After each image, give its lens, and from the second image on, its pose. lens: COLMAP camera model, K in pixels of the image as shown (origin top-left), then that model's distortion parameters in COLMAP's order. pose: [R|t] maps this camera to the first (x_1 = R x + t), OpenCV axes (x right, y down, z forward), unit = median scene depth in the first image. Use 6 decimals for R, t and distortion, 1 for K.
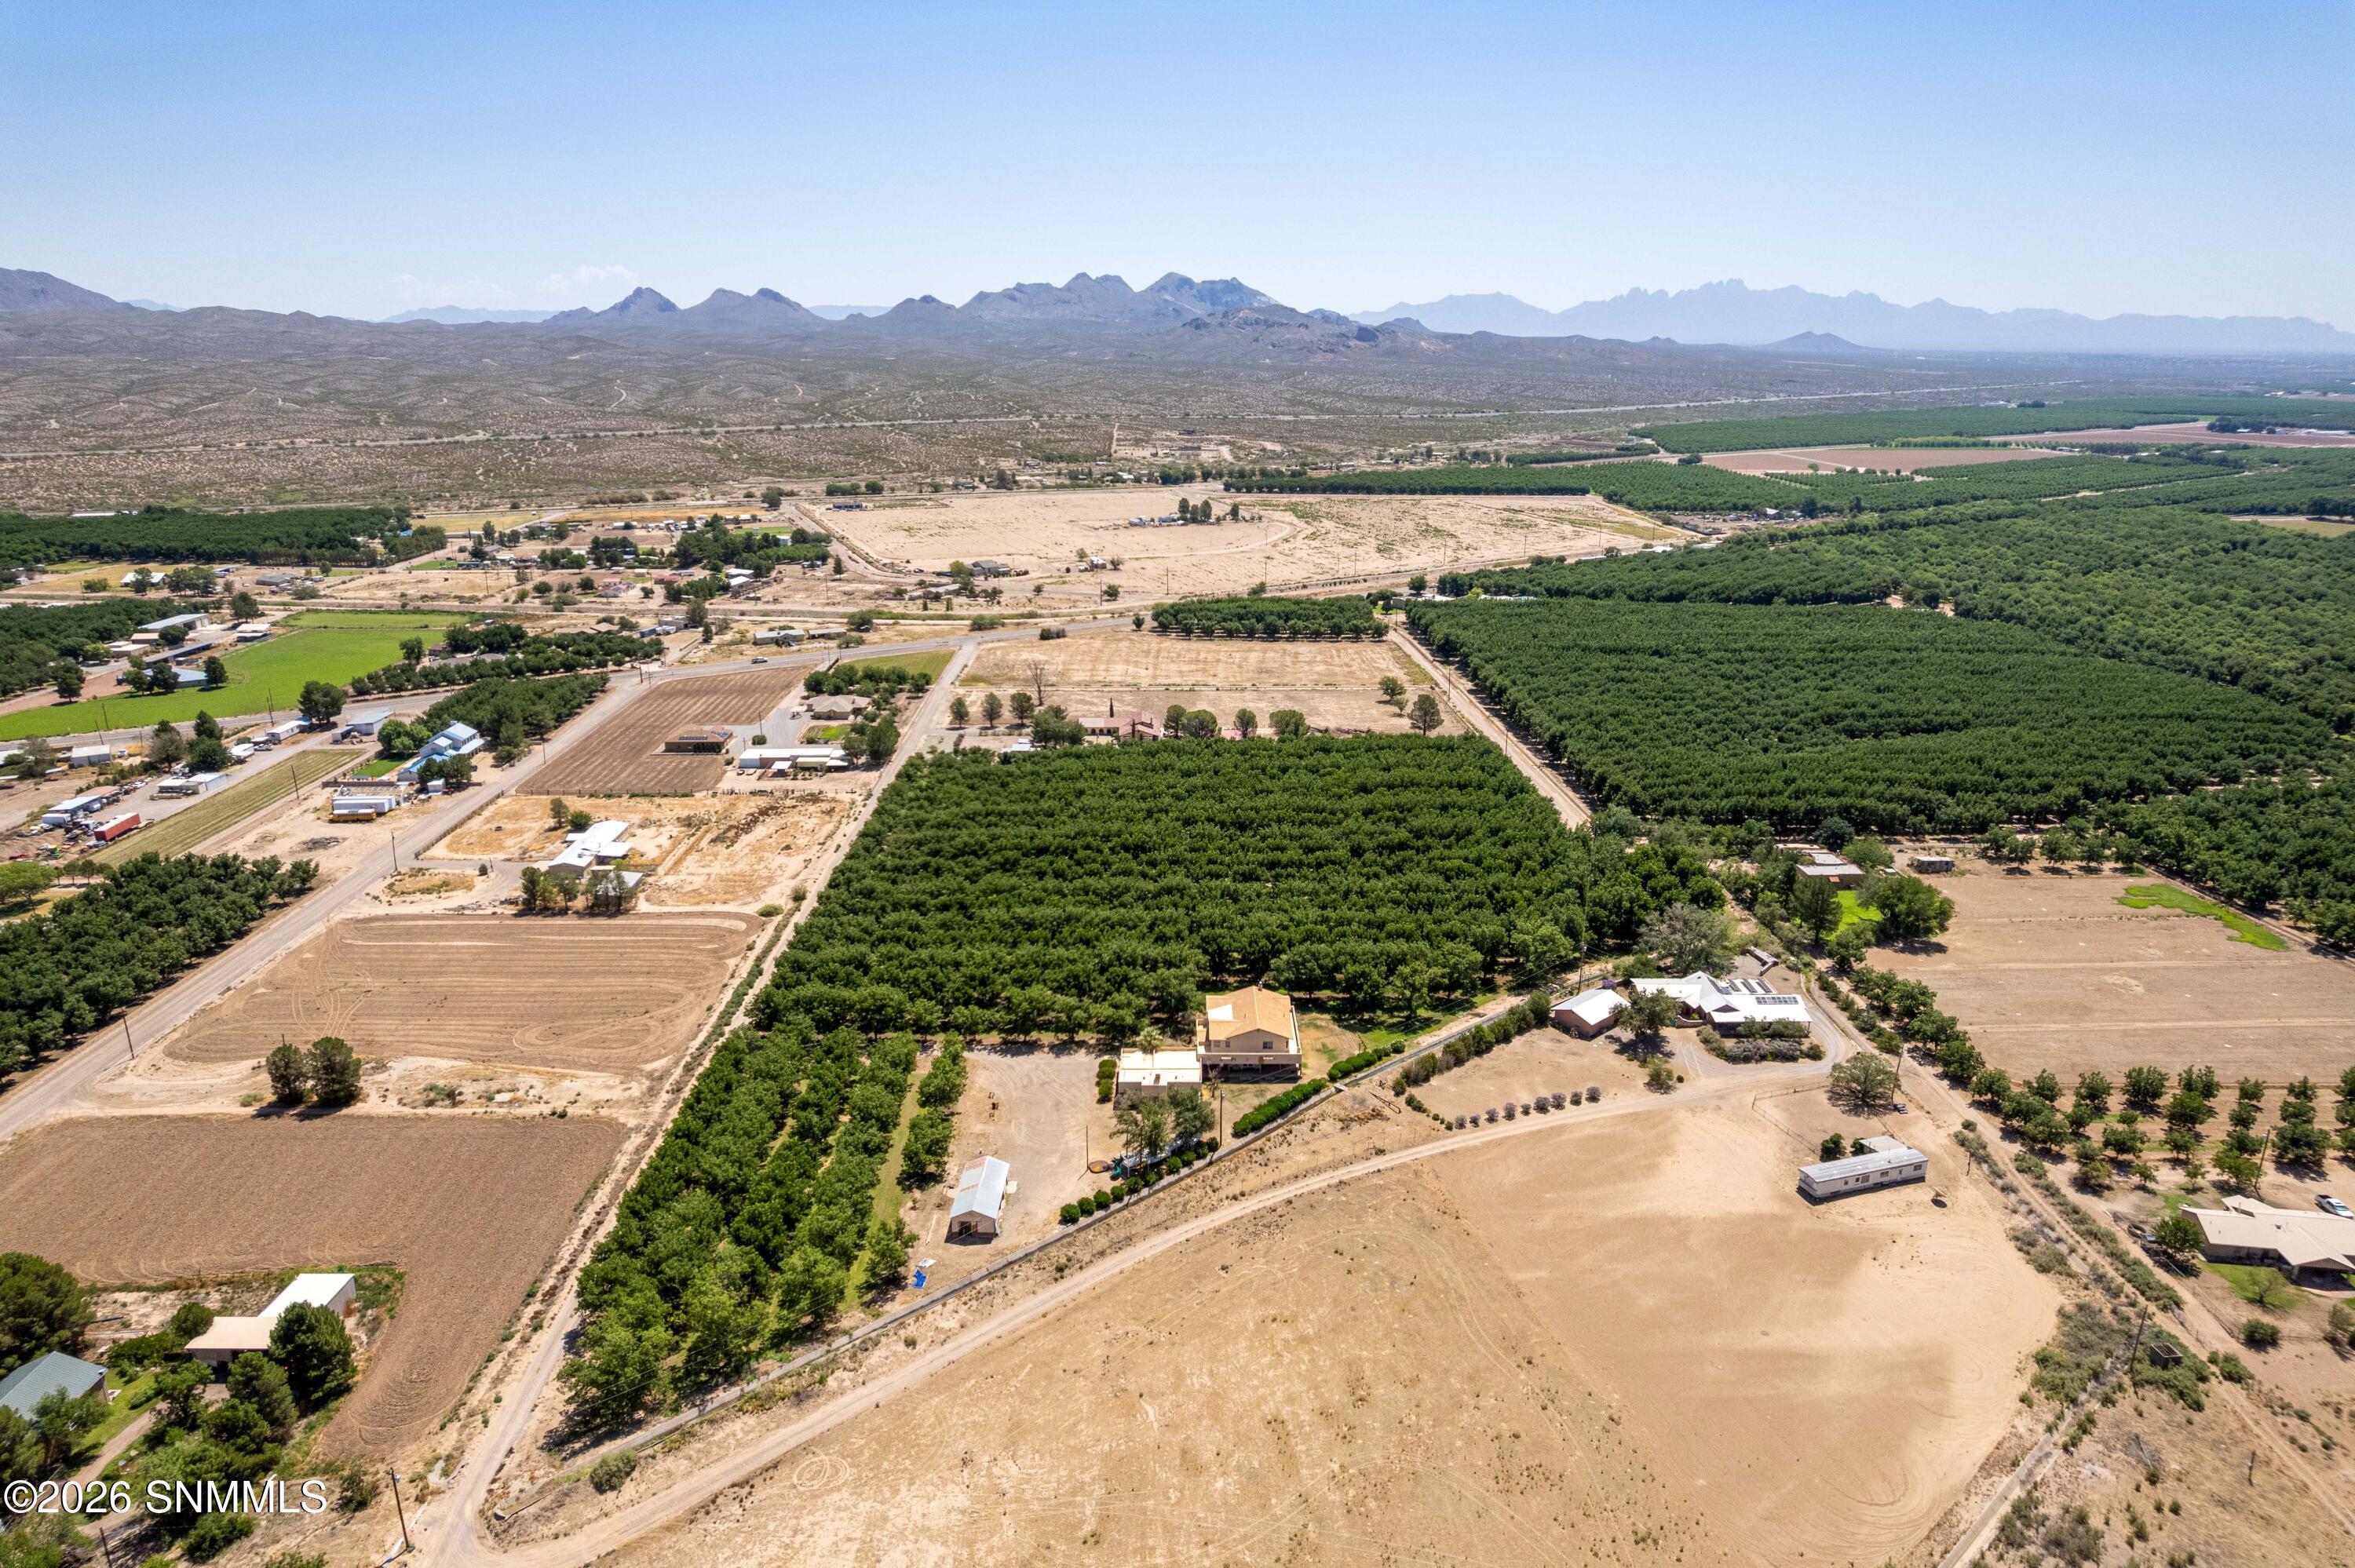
lens RADIAL K [[1504.9, 0, 1179.1], [0, 1504.9, 791.0], [0, 0, 1]] dist [-0.077881, 0.069761]
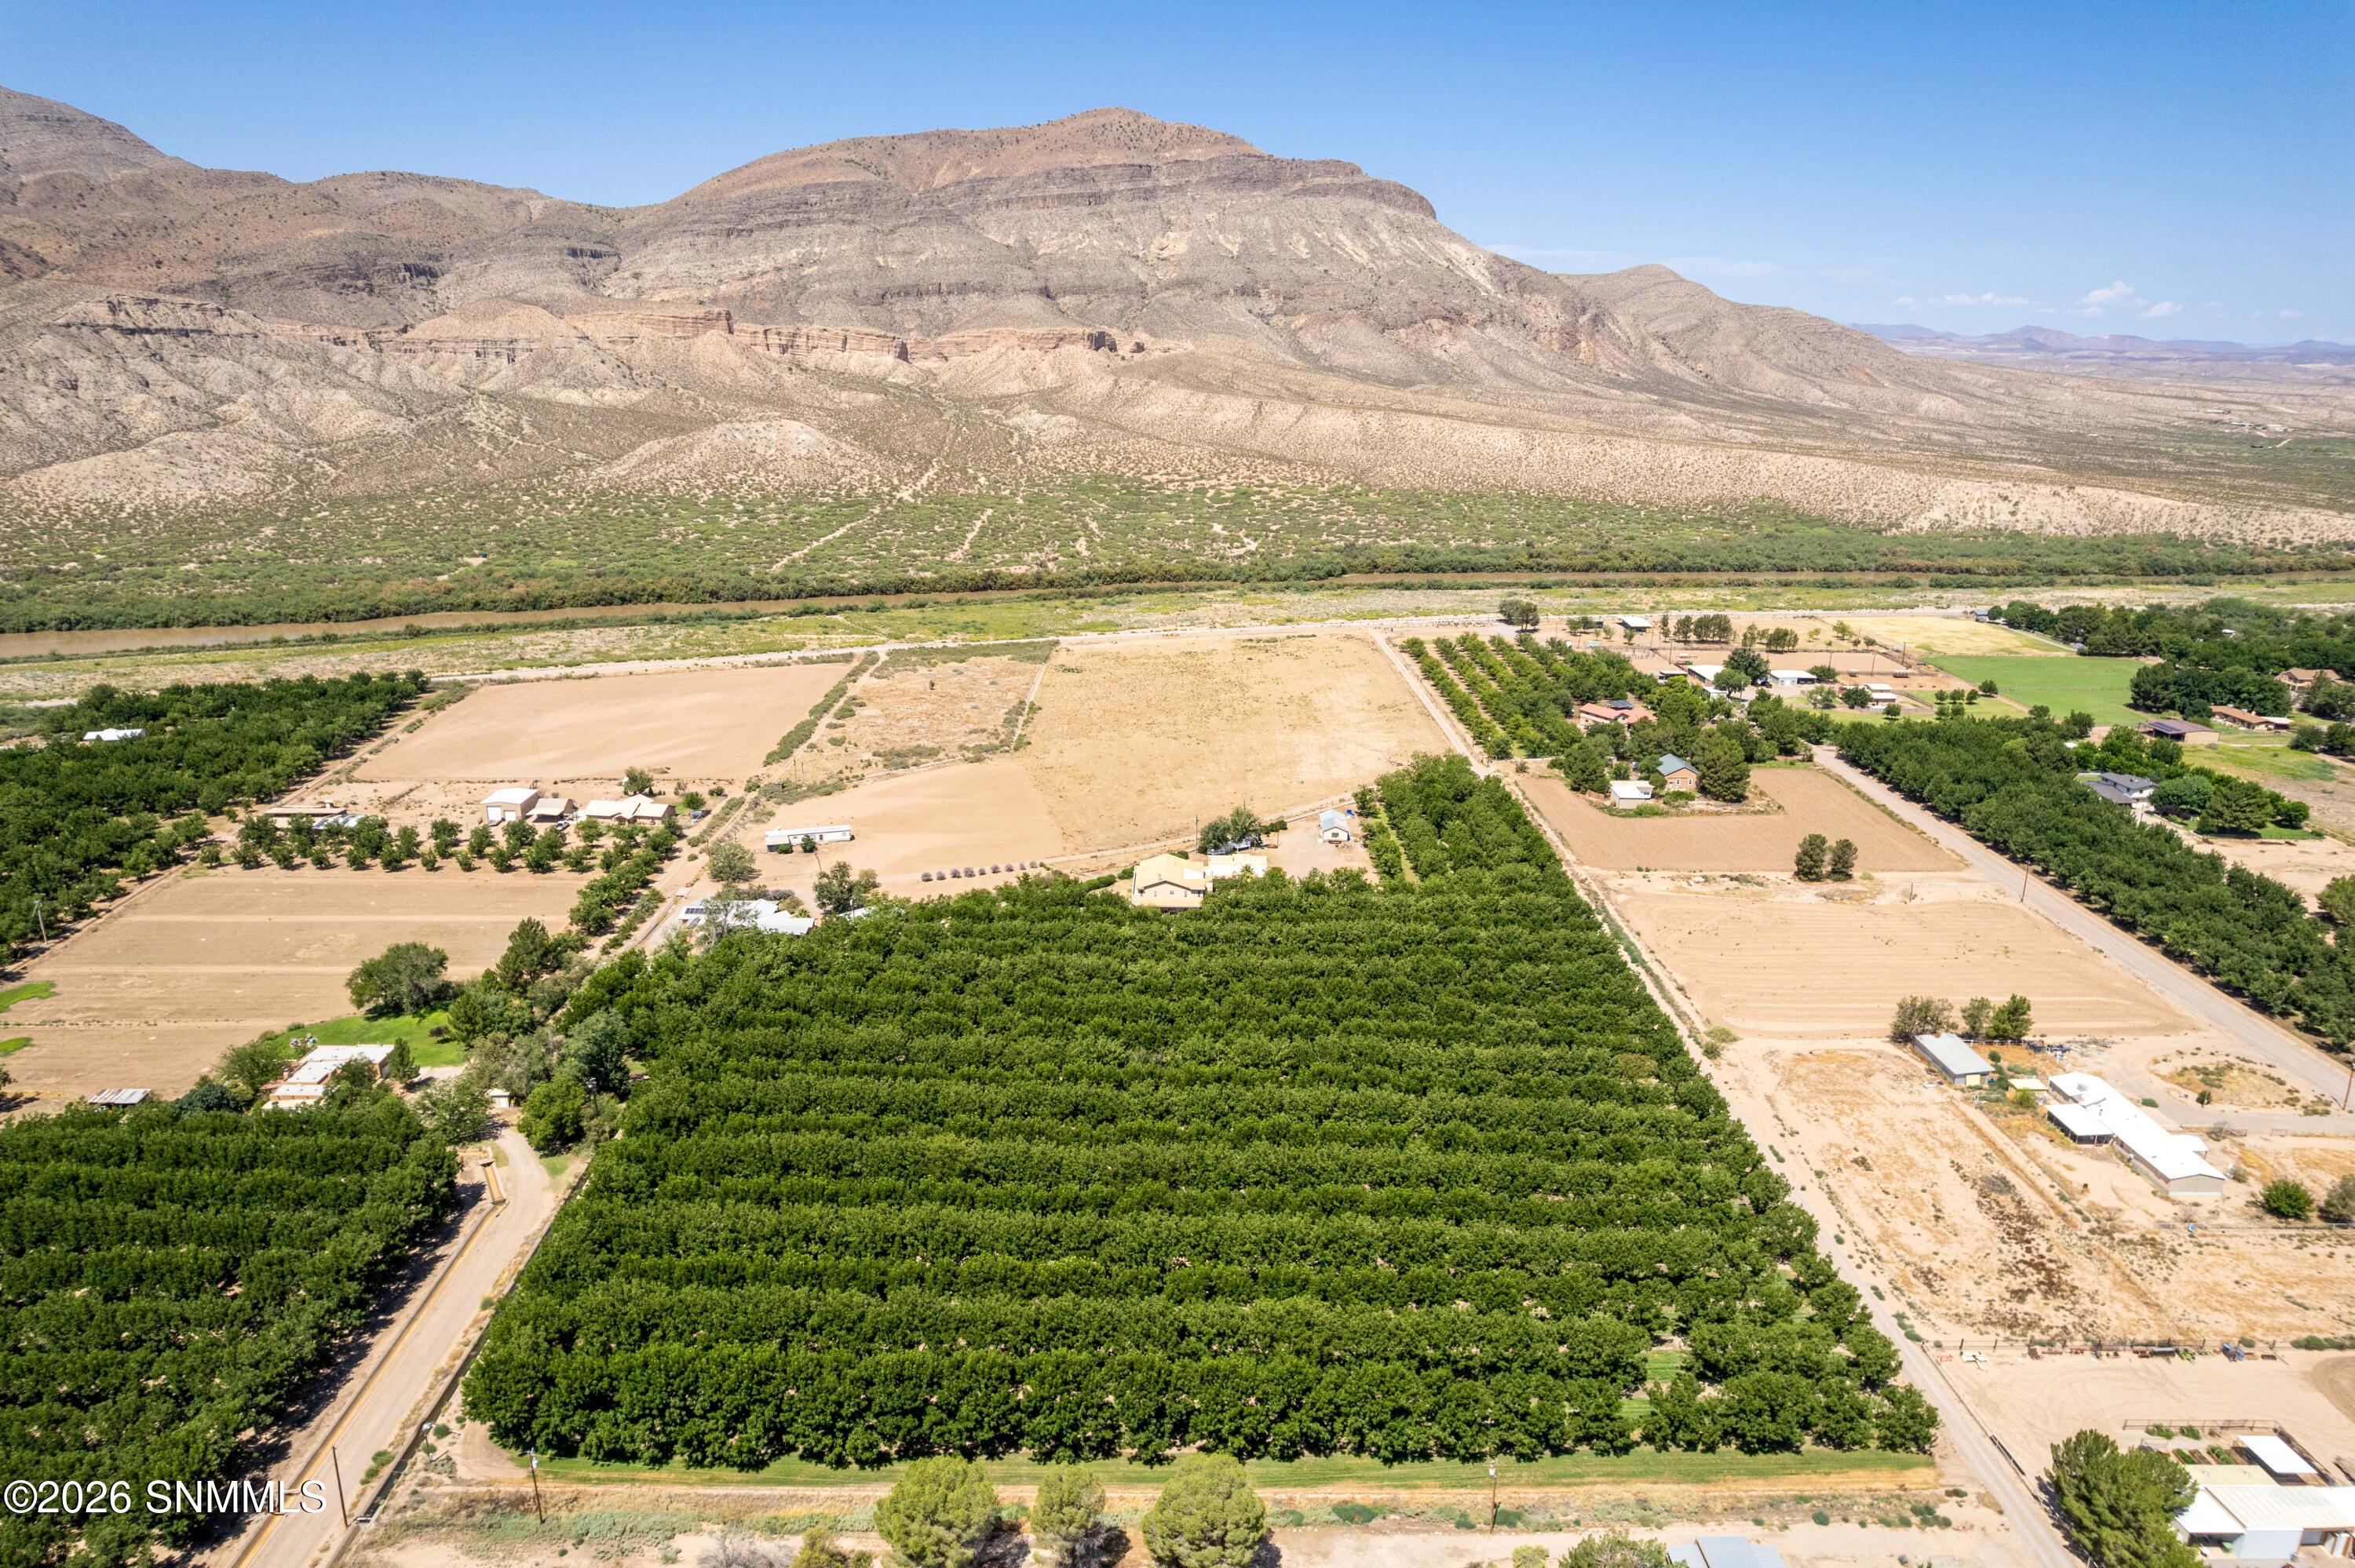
lens RADIAL K [[1504.9, 0, 1179.1], [0, 1504.9, 791.0], [0, 0, 1]] dist [-0.077881, 0.069761]
pose [[-0.999884, -0.014588, 0.004344, 0.037336], [-0.009754, 0.833225, 0.552848, -0.653720], [-0.011685, 0.552742, -0.833271, 2.160935]]
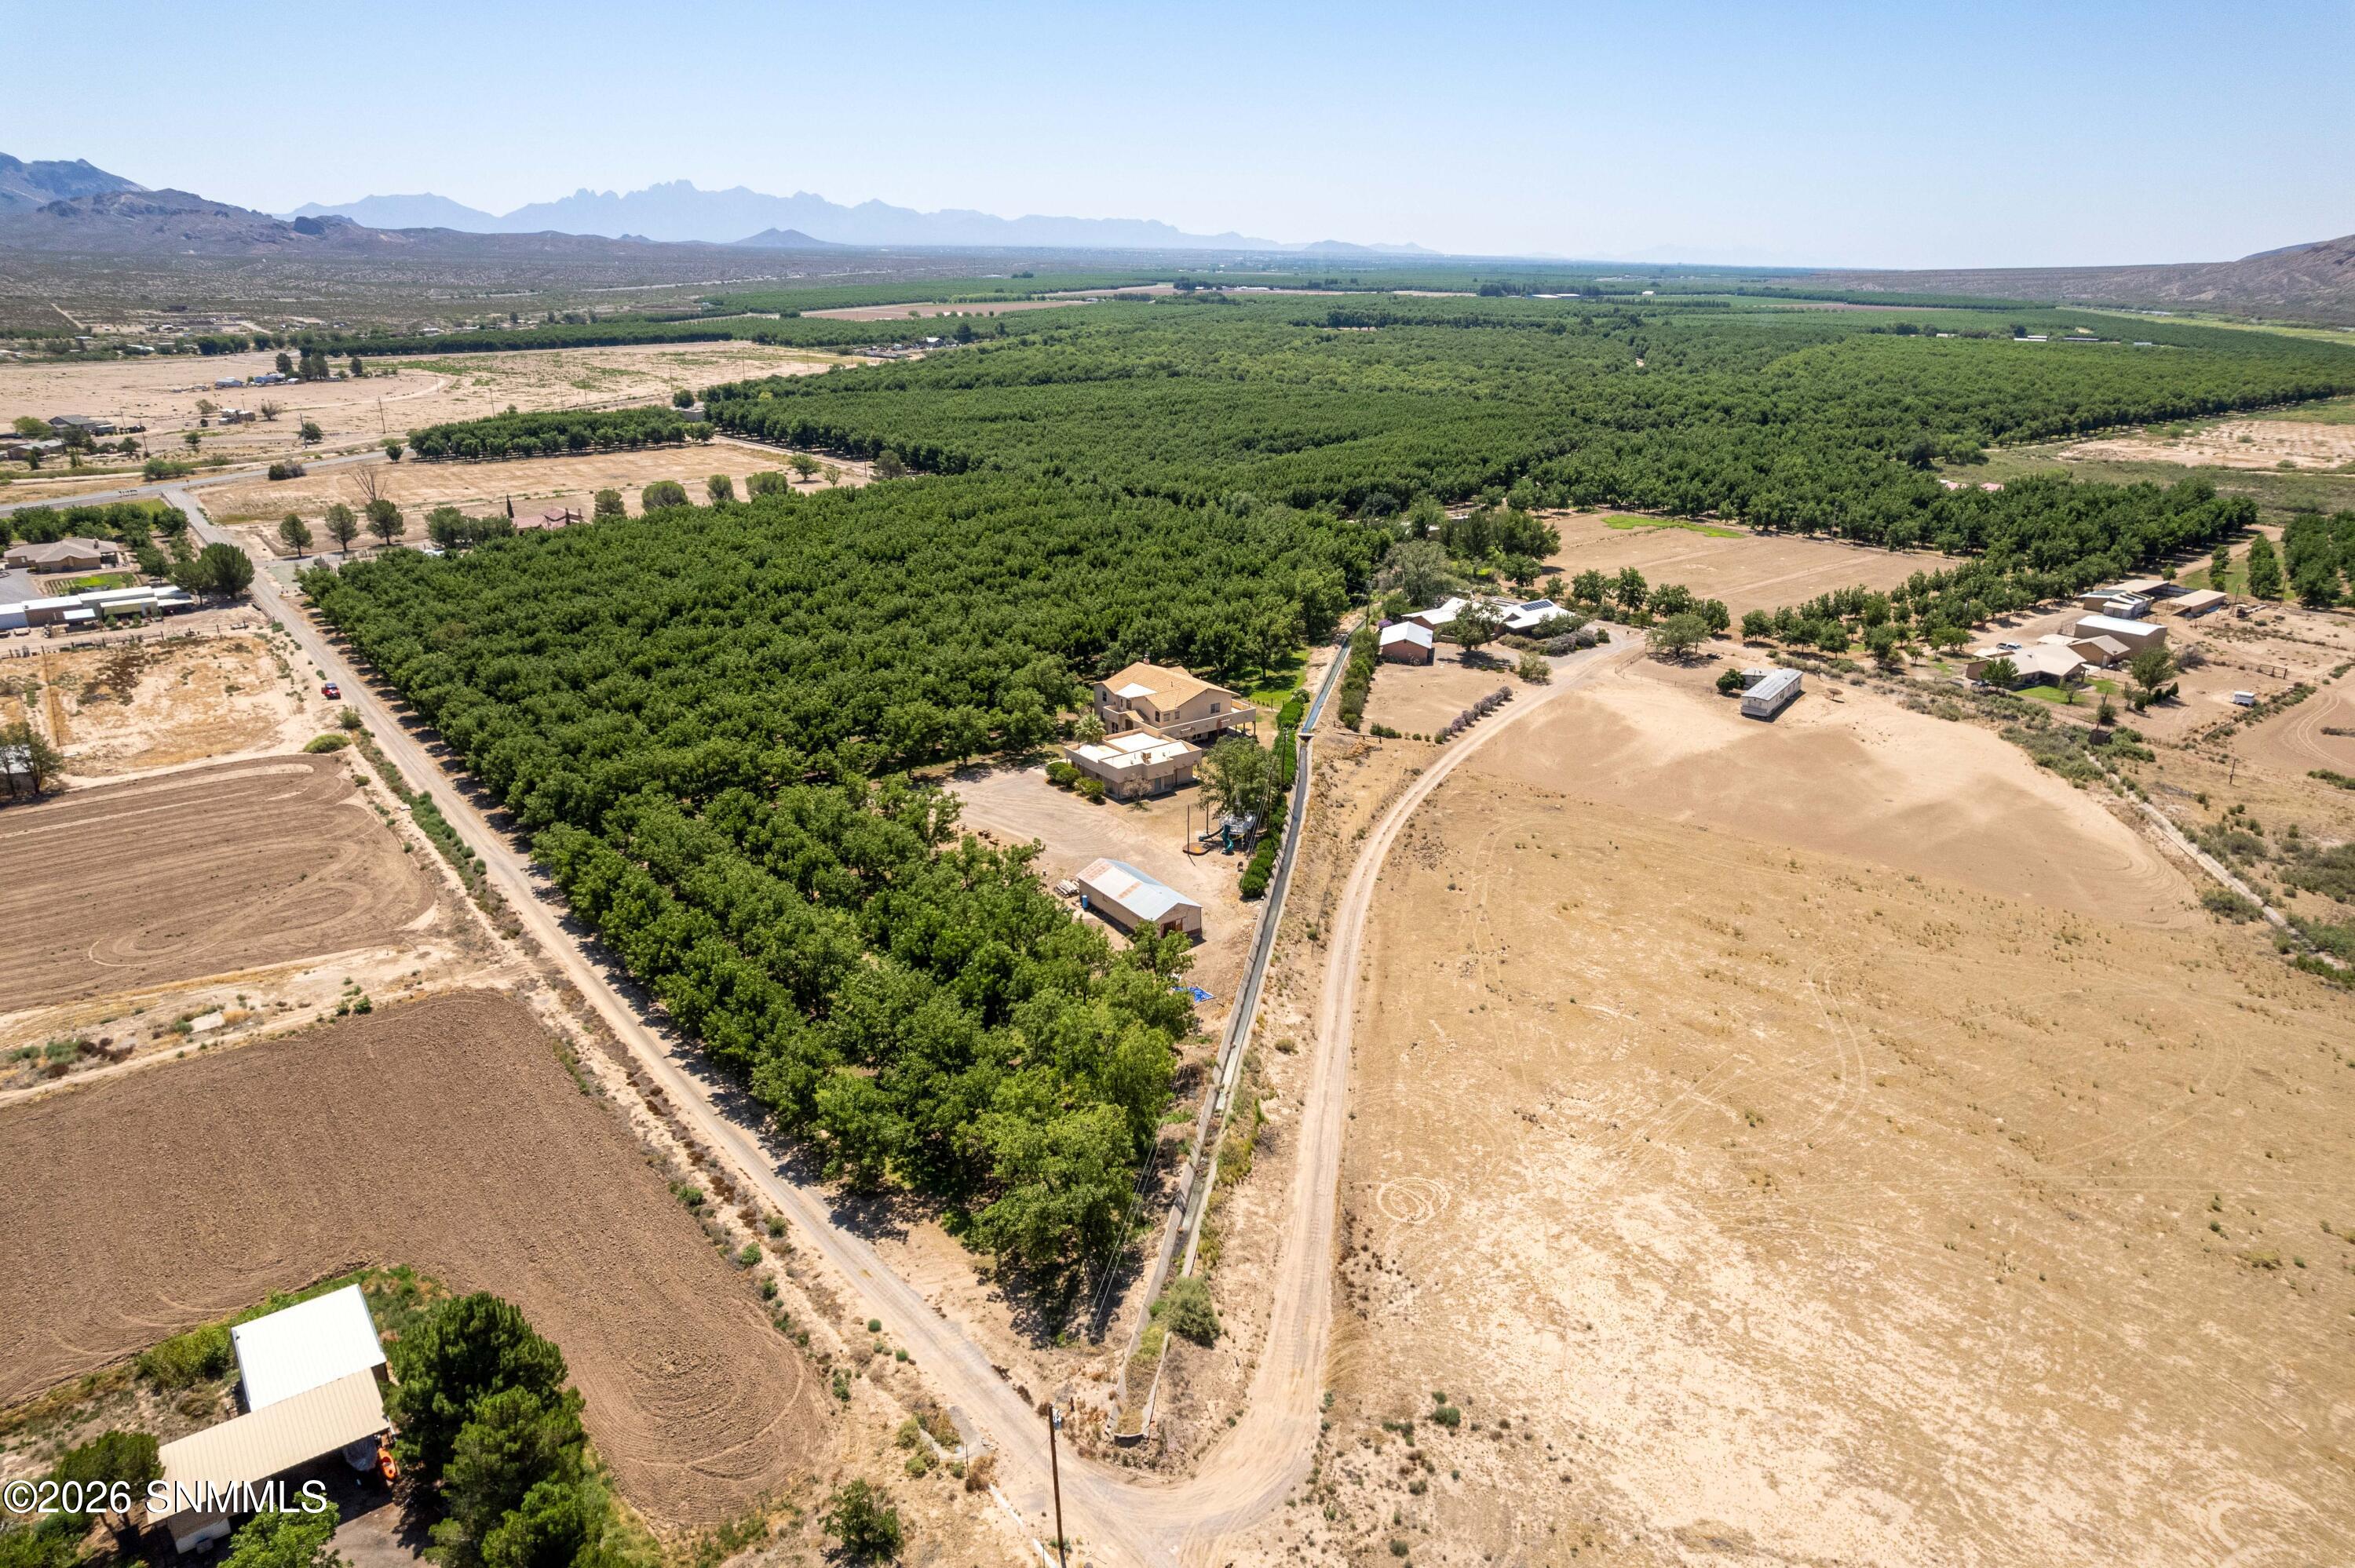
lens RADIAL K [[1504.9, 0, 1179.1], [0, 1504.9, 791.0], [0, 0, 1]] dist [-0.077881, 0.069761]
pose [[0.798716, -0.204441, 0.565912, -0.460737], [0.171103, 0.978852, 0.112127, 0.122196], [-0.576868, 0.007272, 0.816805, 0.337106]]
